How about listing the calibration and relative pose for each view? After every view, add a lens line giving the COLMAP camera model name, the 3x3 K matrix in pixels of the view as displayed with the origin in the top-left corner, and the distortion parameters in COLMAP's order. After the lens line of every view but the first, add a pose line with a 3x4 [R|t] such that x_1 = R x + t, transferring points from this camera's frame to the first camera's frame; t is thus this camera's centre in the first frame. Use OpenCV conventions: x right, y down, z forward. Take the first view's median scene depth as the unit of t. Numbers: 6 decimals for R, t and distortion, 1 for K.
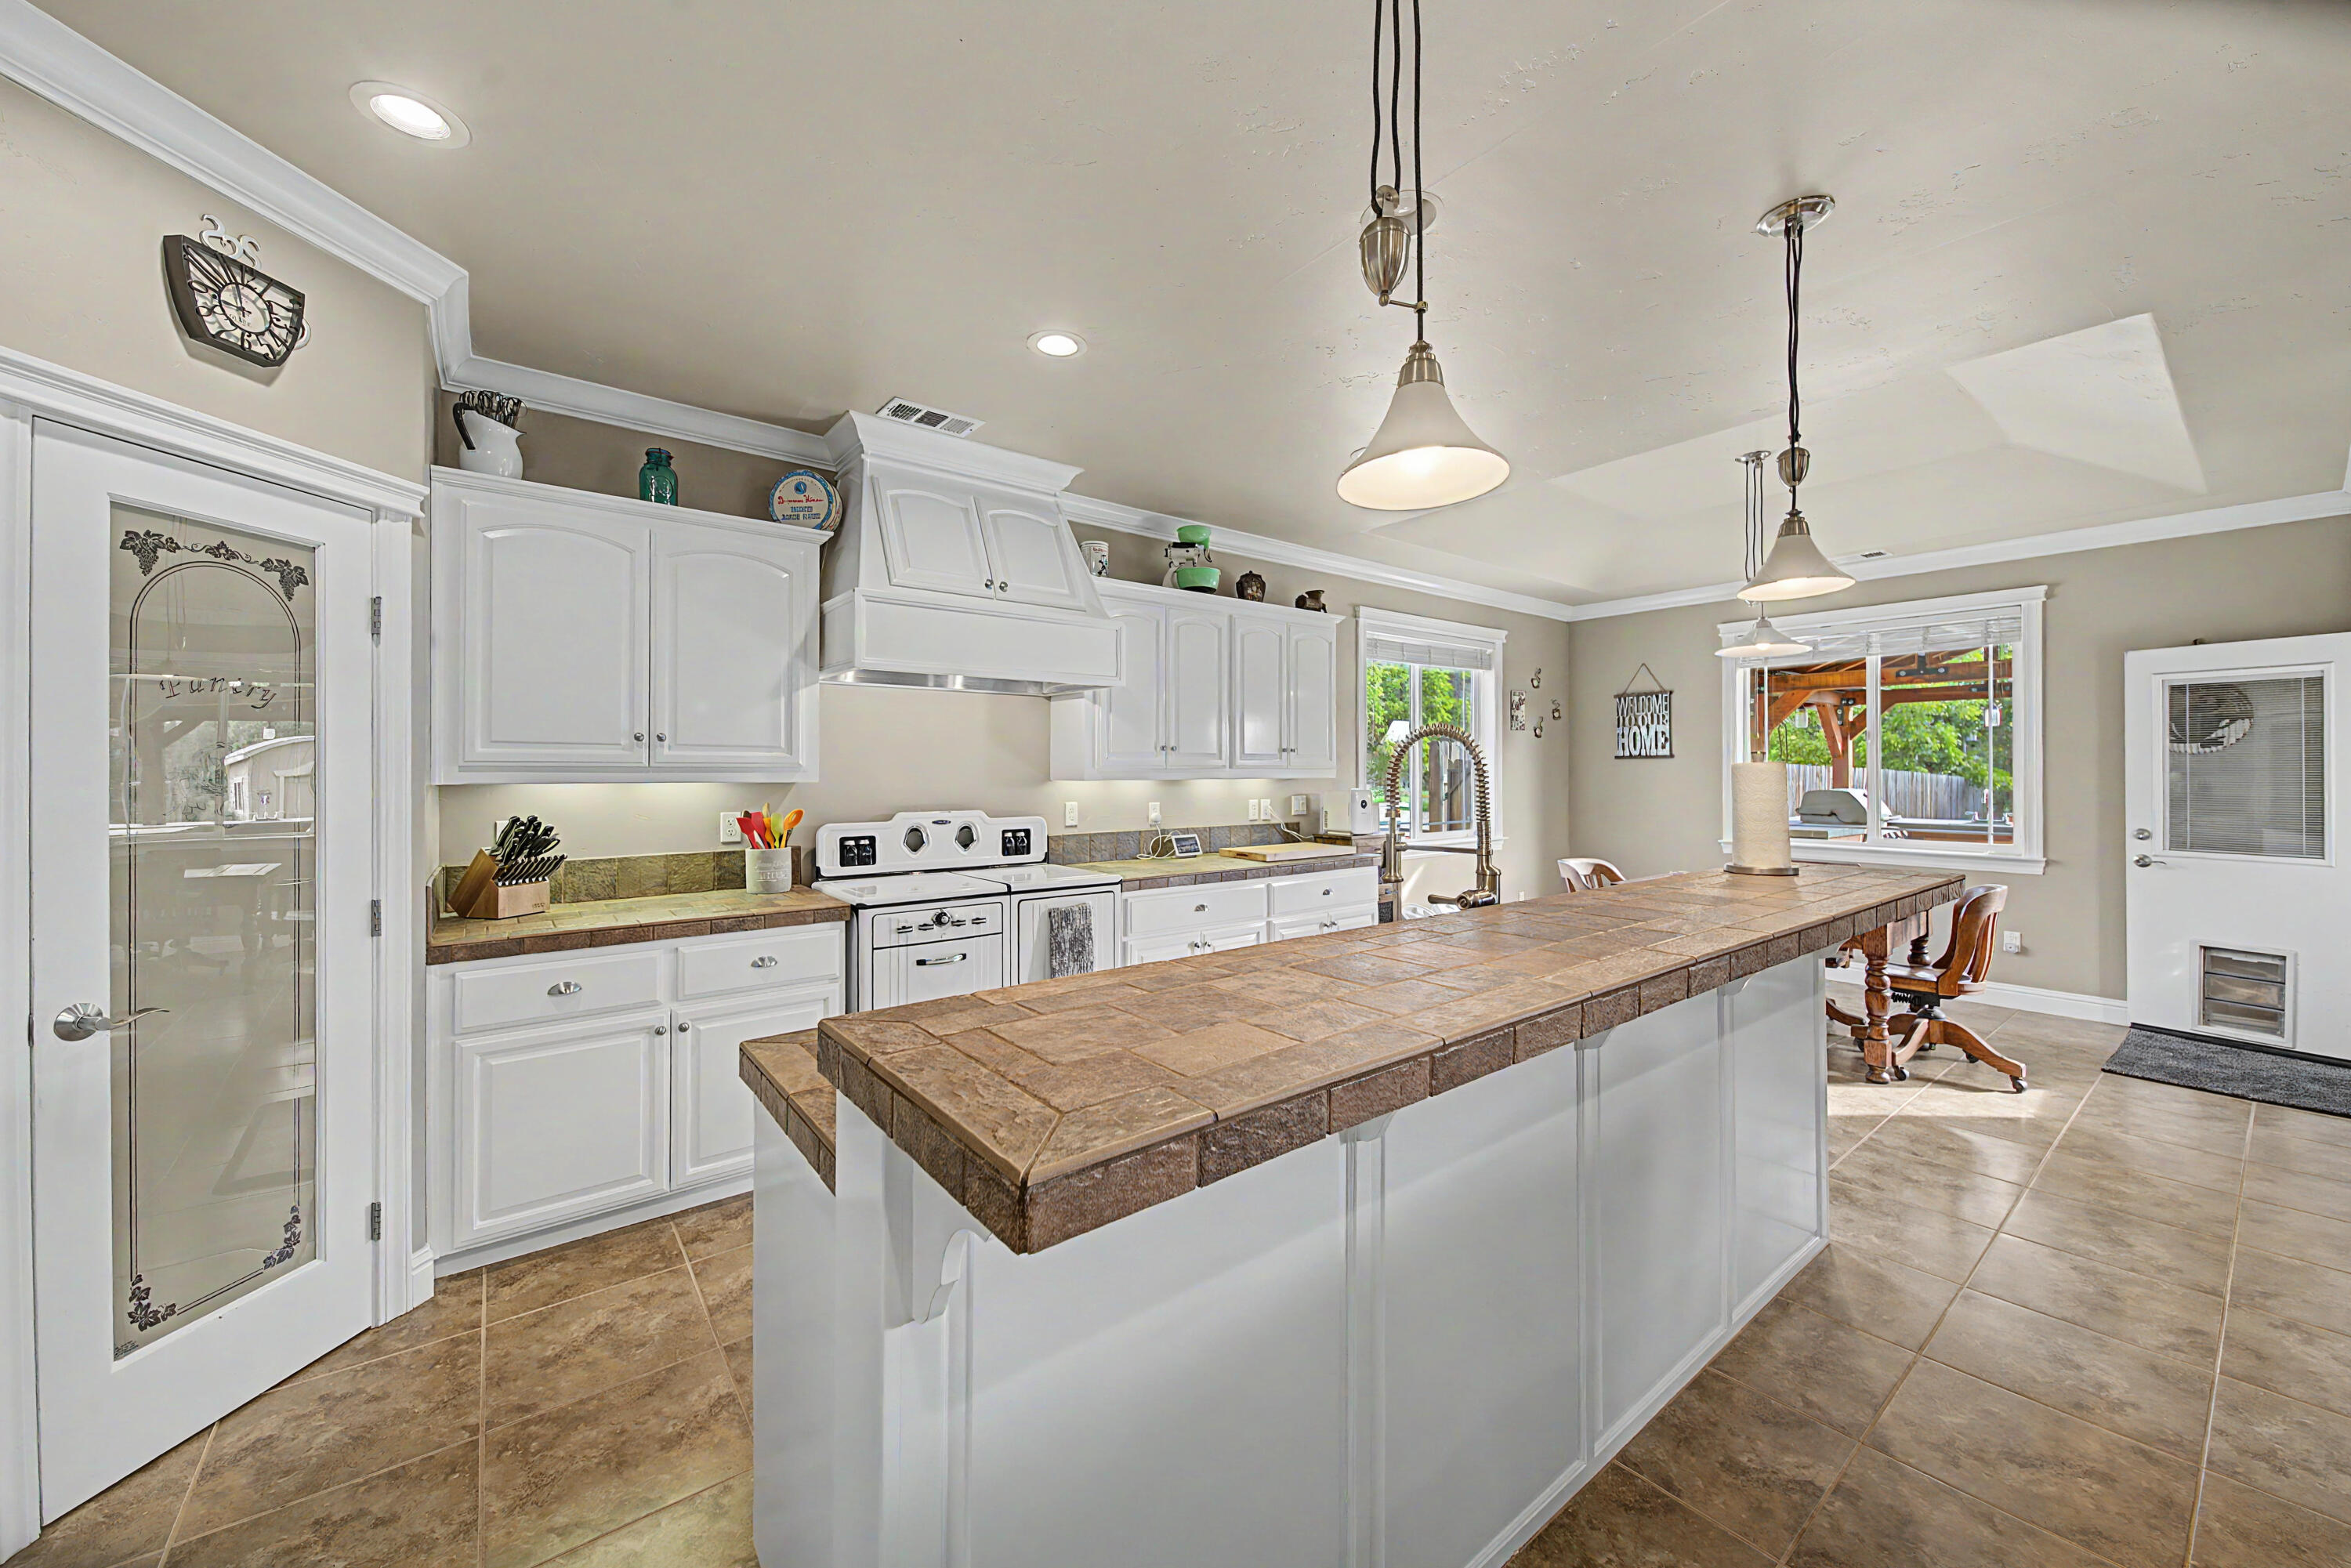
lens RADIAL K [[864.9, 0, 1177.4], [0, 864.9, 772.3], [0, 0, 1]] dist [0.006829, -0.004356]
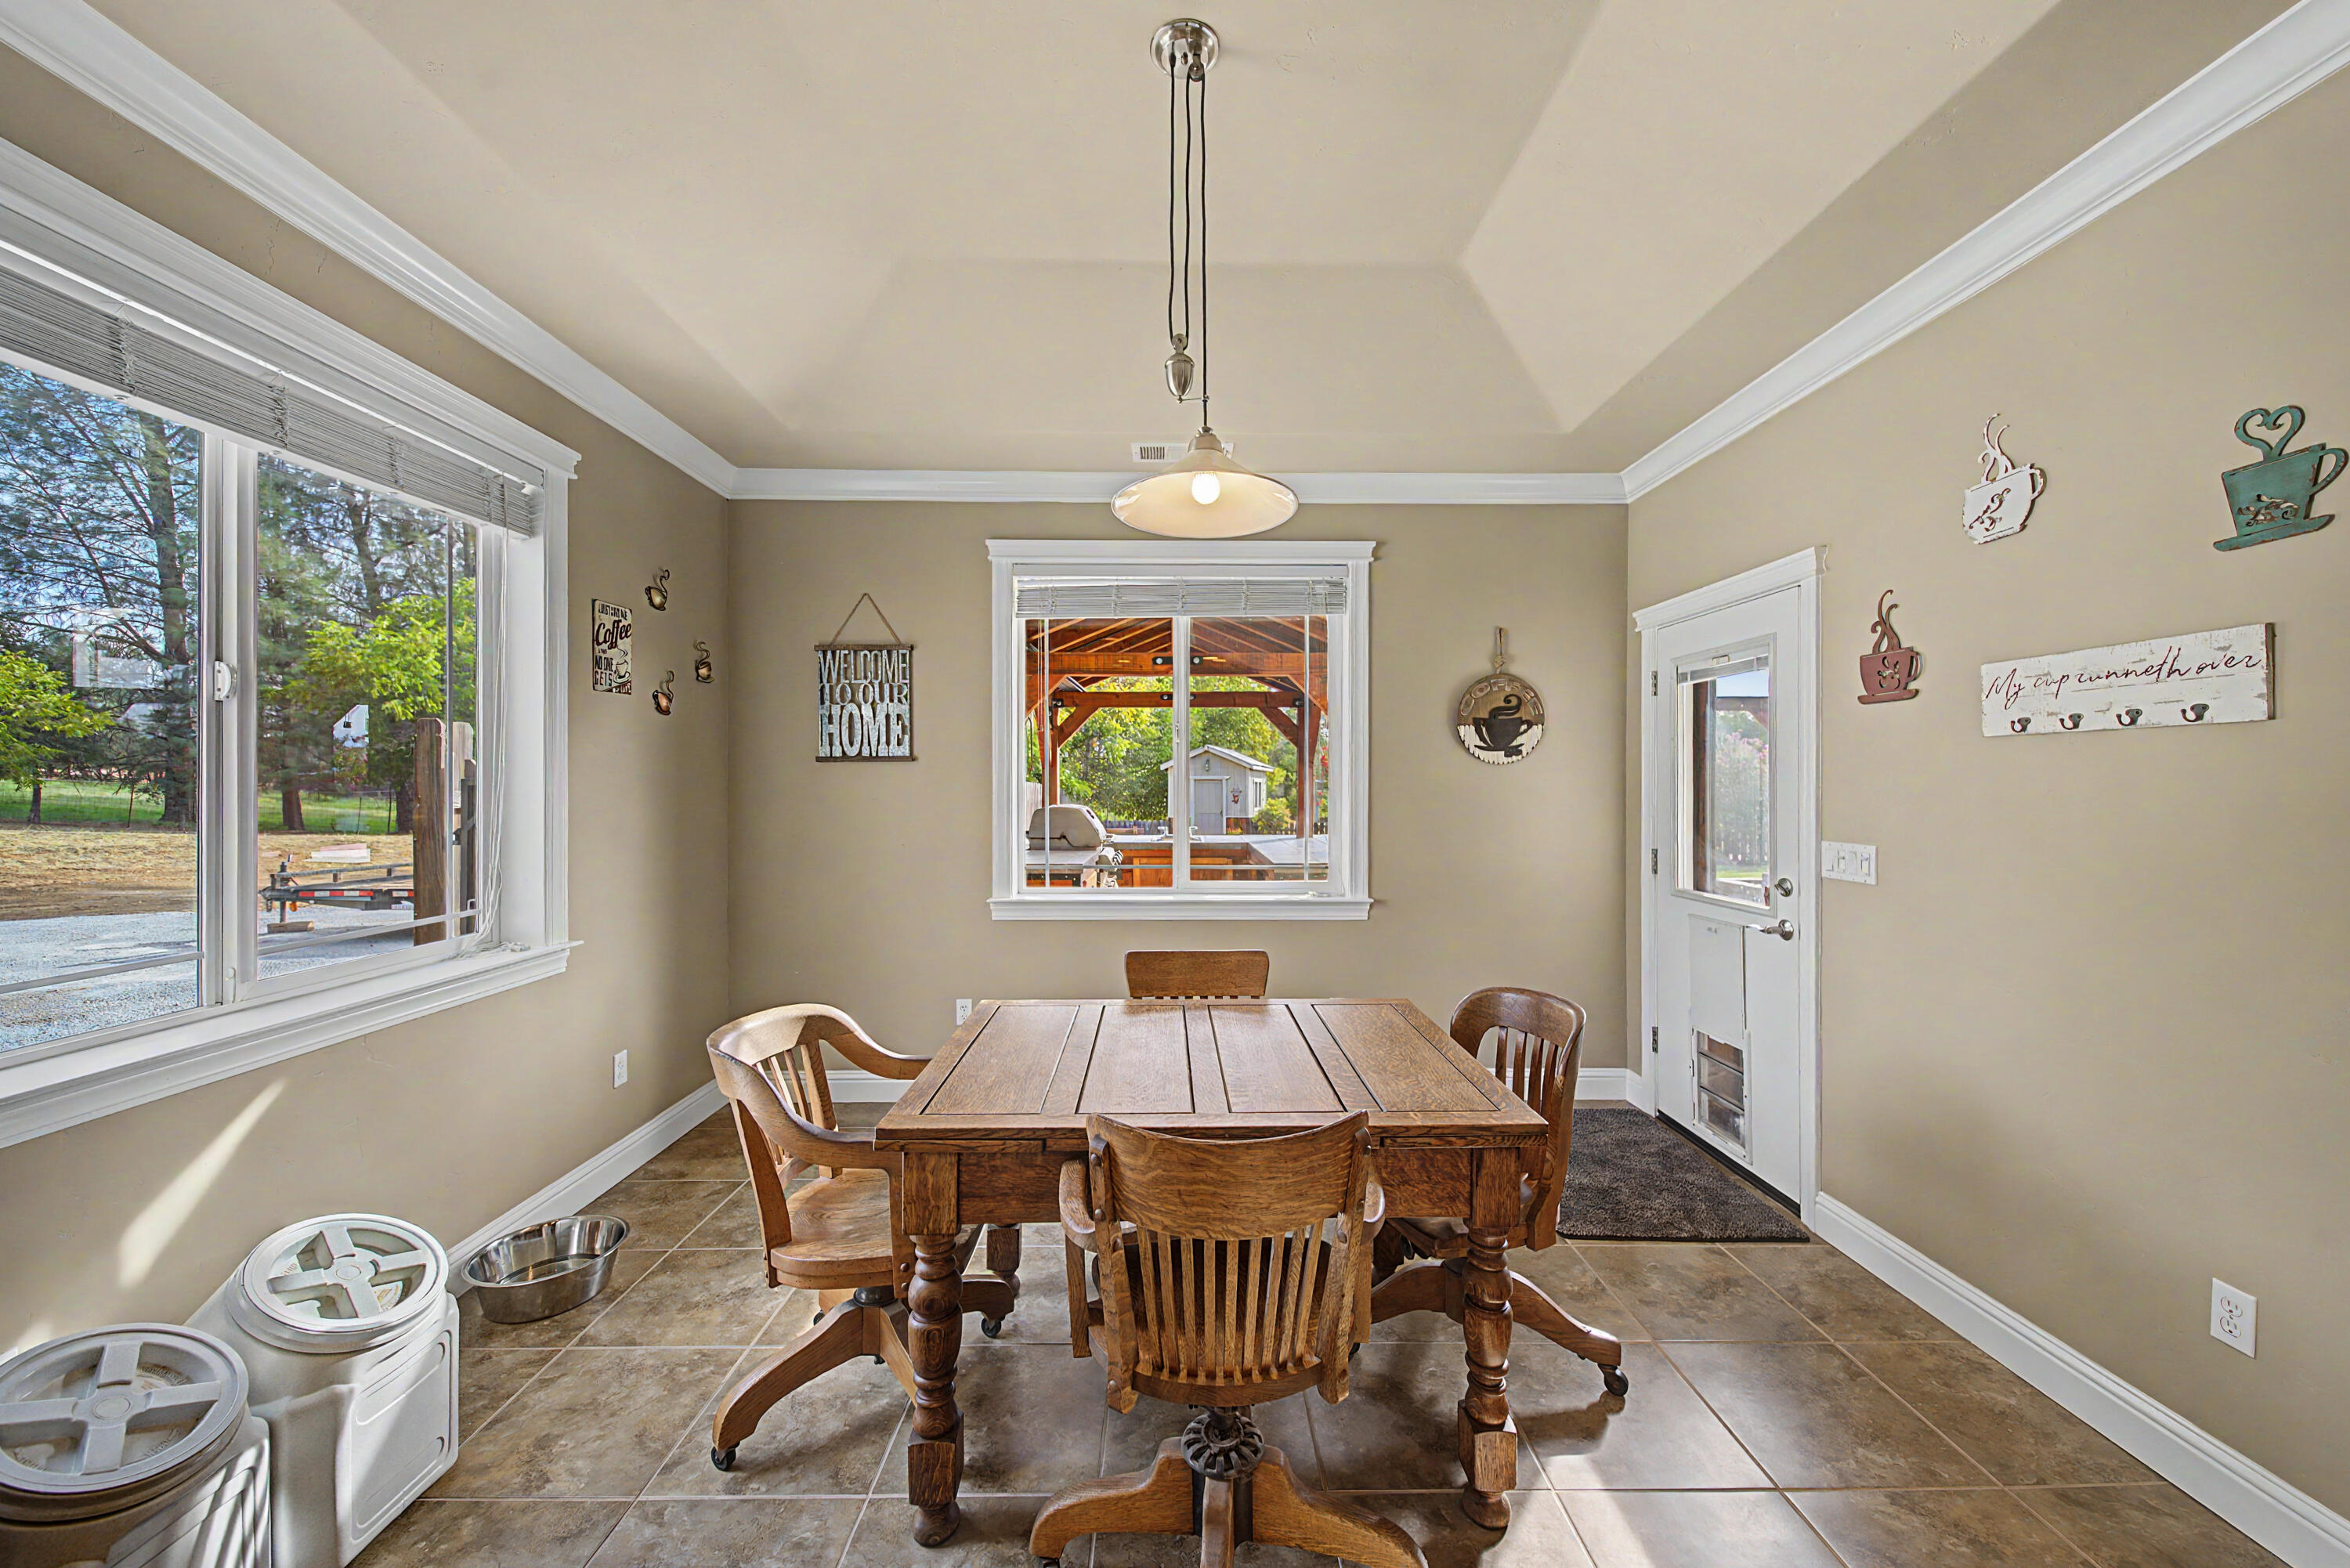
lens RADIAL K [[864.5, 0, 1188.6], [0, 864.5, 782.1], [0, 0, 1]] dist [0.006829, -0.004356]
pose [[0.602931, 0.000653, 0.797793, 0.270610], [-0.000335, 1.000000, -0.000566, -0.002943], [-0.797793, 0.000074, 0.602931, 0.618905]]
